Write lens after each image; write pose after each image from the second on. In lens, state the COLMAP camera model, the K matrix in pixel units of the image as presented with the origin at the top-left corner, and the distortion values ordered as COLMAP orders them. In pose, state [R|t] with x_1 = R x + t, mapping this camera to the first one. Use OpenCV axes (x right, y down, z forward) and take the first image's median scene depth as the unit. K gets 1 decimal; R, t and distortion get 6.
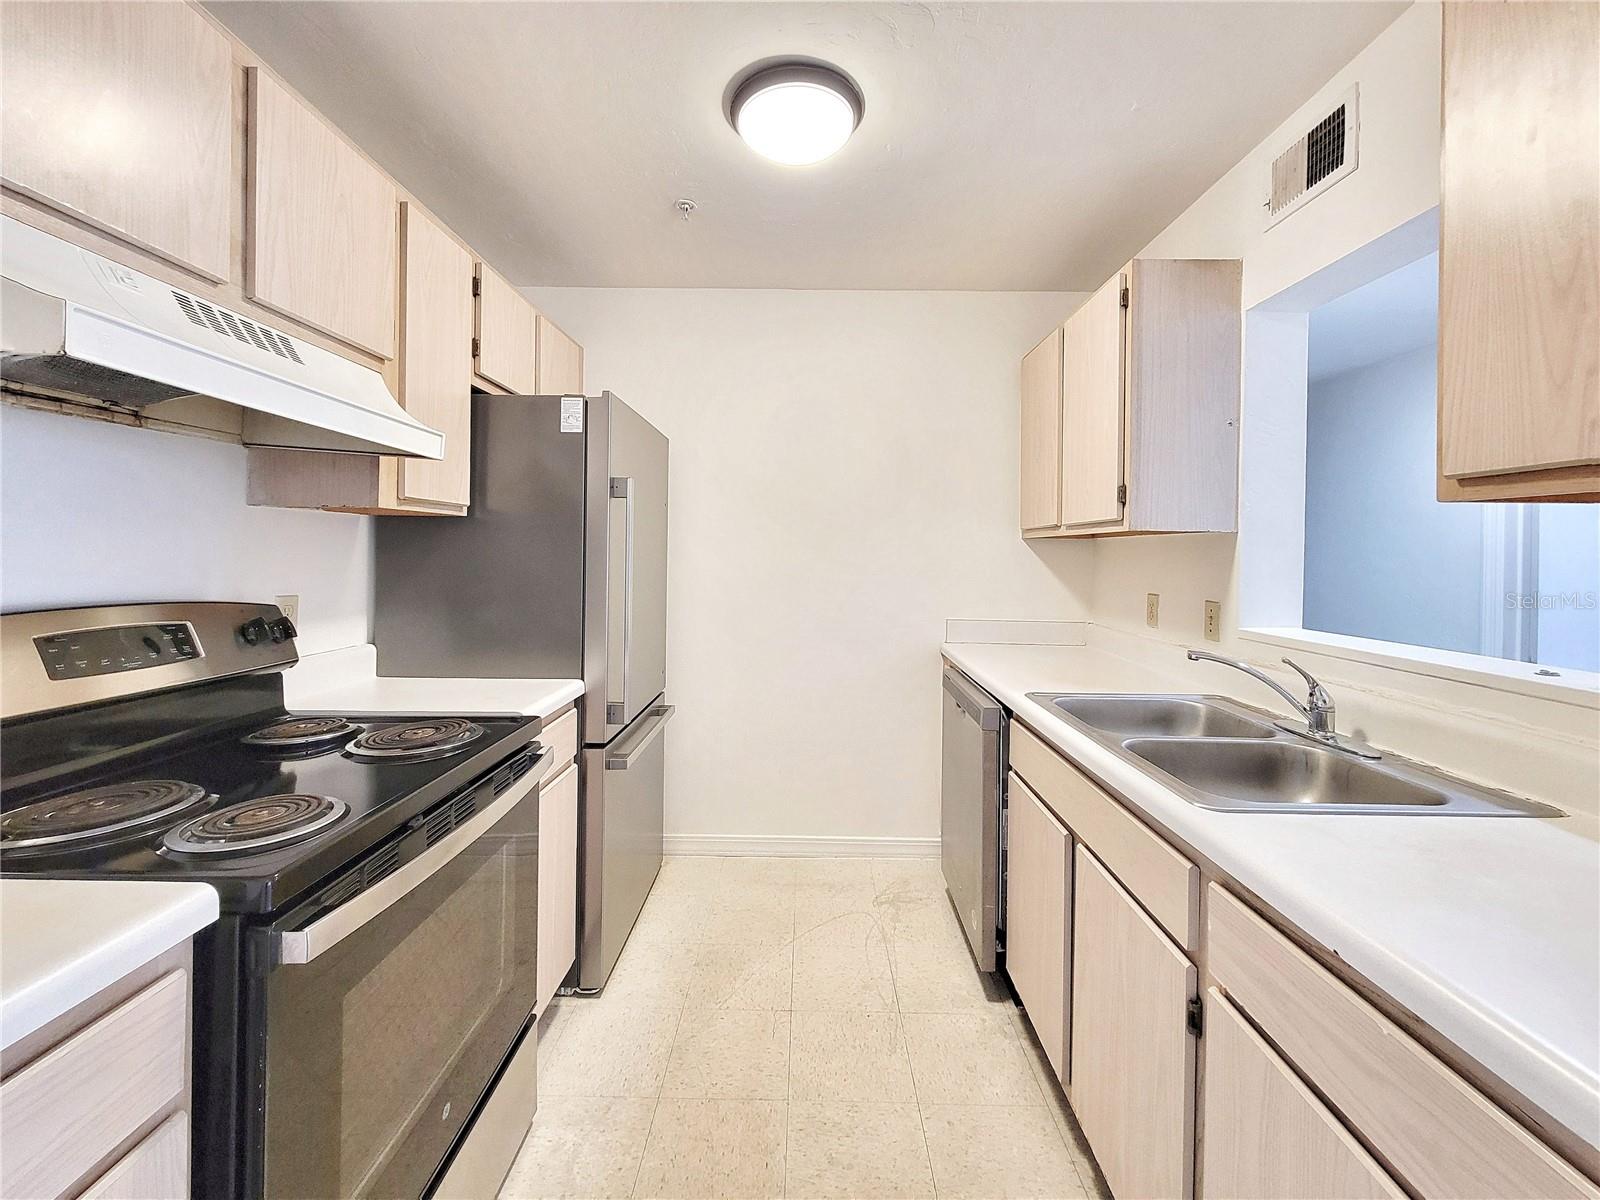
lens RADIAL K [[648.4, 0, 804.3], [0, 648.4, 558.0], [0, 0, 1]] dist [0.000310, 0.000001]
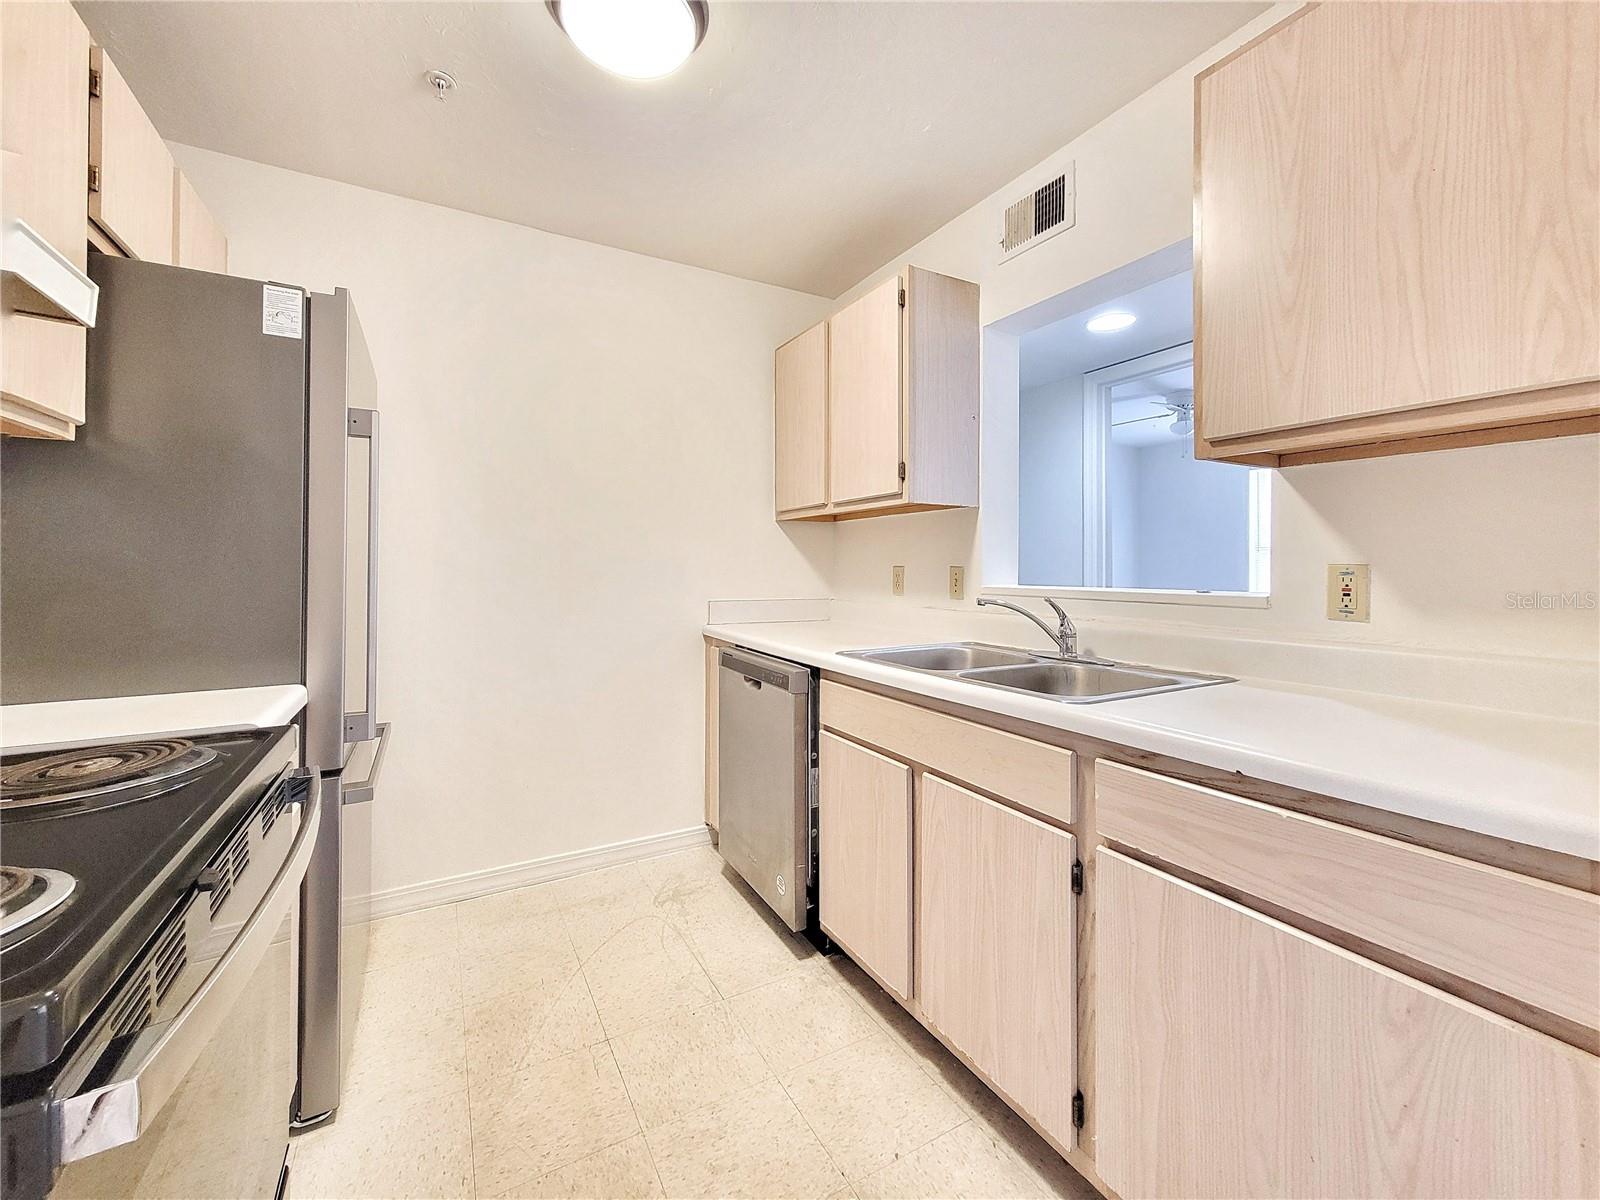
lens RADIAL K [[648.4, 0, 804.9], [0, 648.4, 560.1], [0, 0, 1]] dist [0.000310, 0.000001]
pose [[0.868676, -0.007117, 0.495330, -0.224745], [0.012830, 0.999885, -0.008133, 0.066774], [-0.495215, 0.013420, 0.868667, 0.107702]]
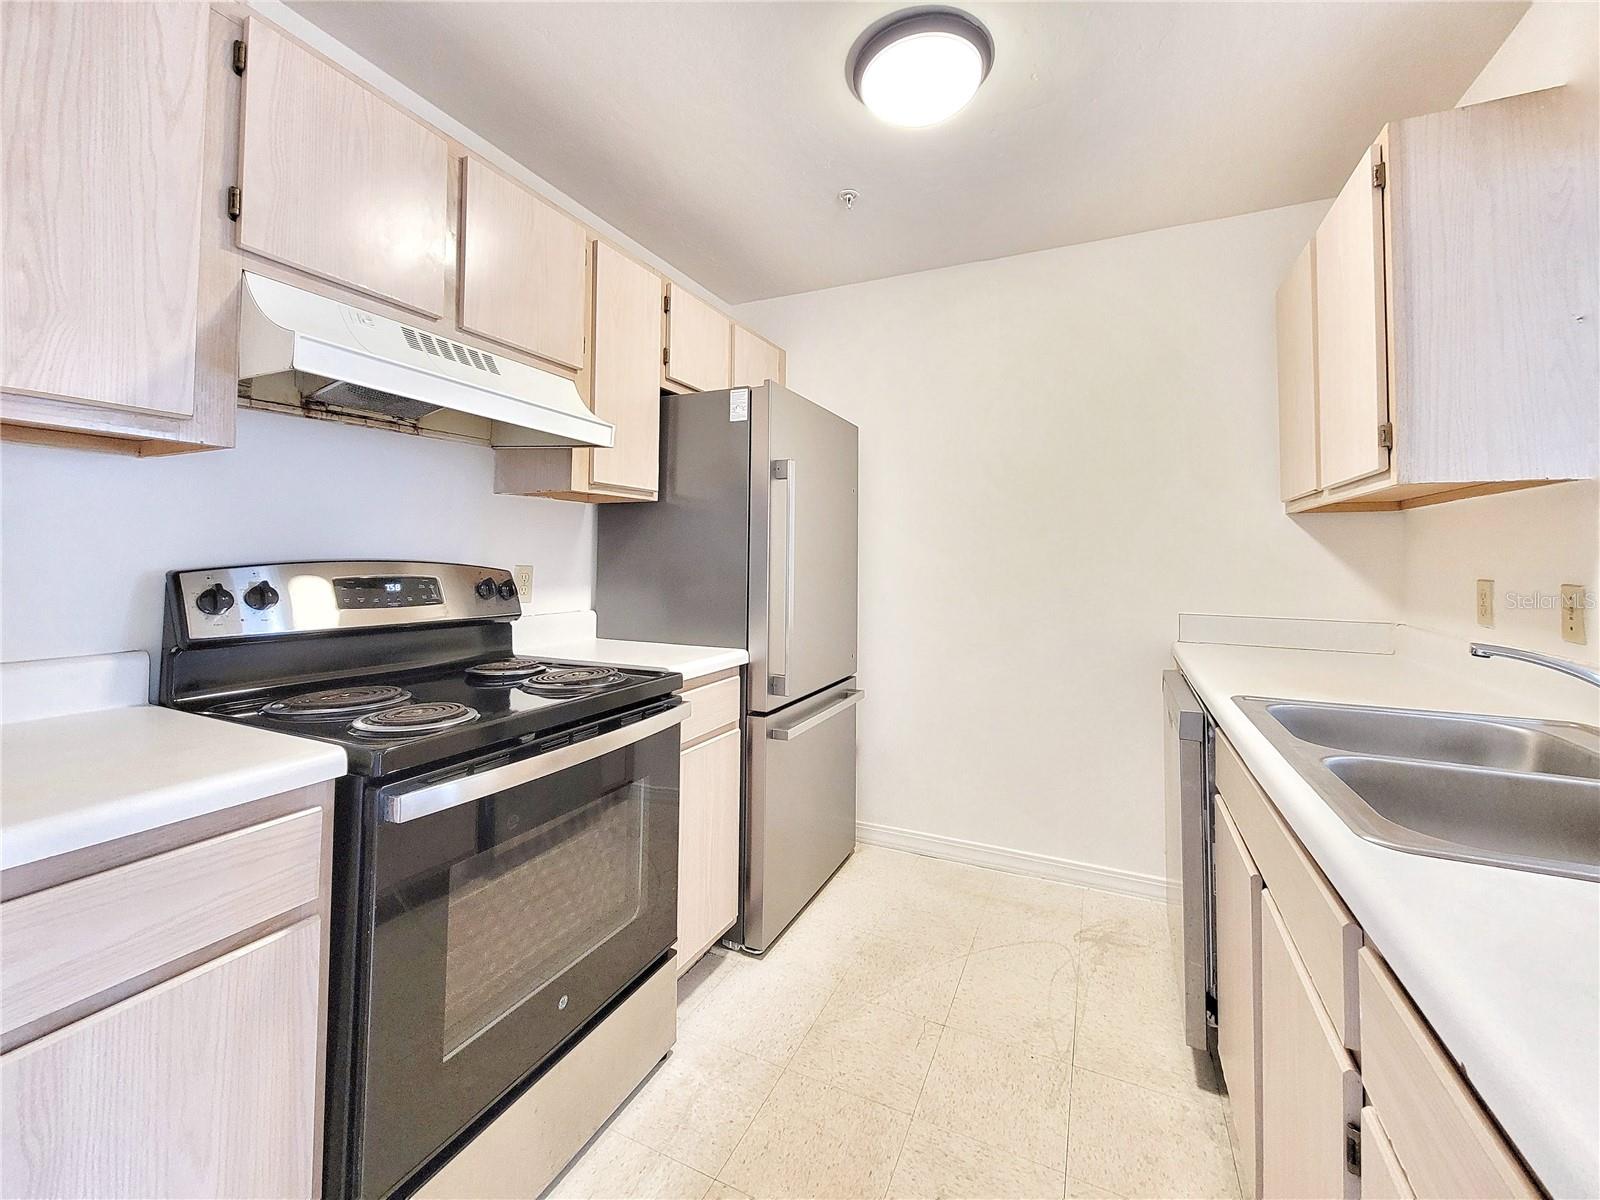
lens RADIAL K [[648.4, 0, 804.3], [0, 648.4, 536.9], [0, 0, 1]] dist [0.000310, 0.000001]
pose [[0.912117, -0.017681, -0.409549, 0.193294], [0.000450, 0.999112, -0.042132, 0.049054], [0.409930, 0.038245, 0.911315, 0.060887]]
